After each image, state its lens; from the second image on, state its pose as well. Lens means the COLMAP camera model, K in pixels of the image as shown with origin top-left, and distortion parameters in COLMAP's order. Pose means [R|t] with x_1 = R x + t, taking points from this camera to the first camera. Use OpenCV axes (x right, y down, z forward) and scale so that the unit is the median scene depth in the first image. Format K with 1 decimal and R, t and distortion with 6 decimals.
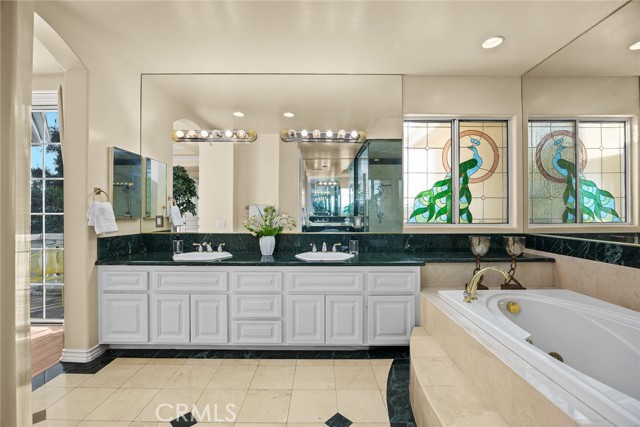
lens RADIAL K [[276.0, 0, 320.0], [0, 276.0, 213.5], [0, 0, 1]] dist [-0.001521, -0.000155]
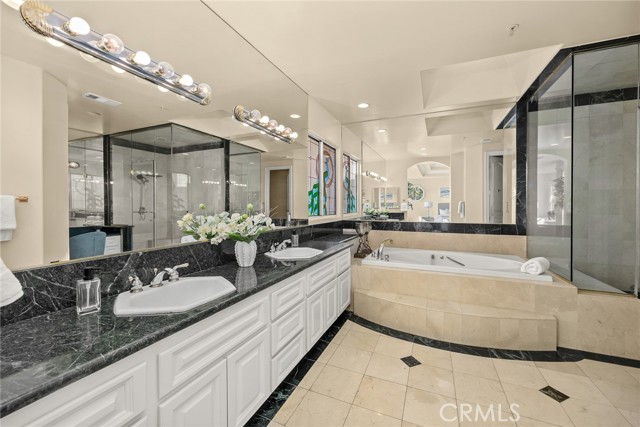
lens RADIAL K [[250.7, 0, 320.0], [0, 250.7, 213.5], [0, 0, 1]] dist [0.000115, 0.000026]
pose [[0.399089, -0.022201, 0.916643, -0.738513], [0.009635, 0.999753, 0.020019, -0.001572], [-0.916861, 0.000843, 0.399205, 0.548990]]
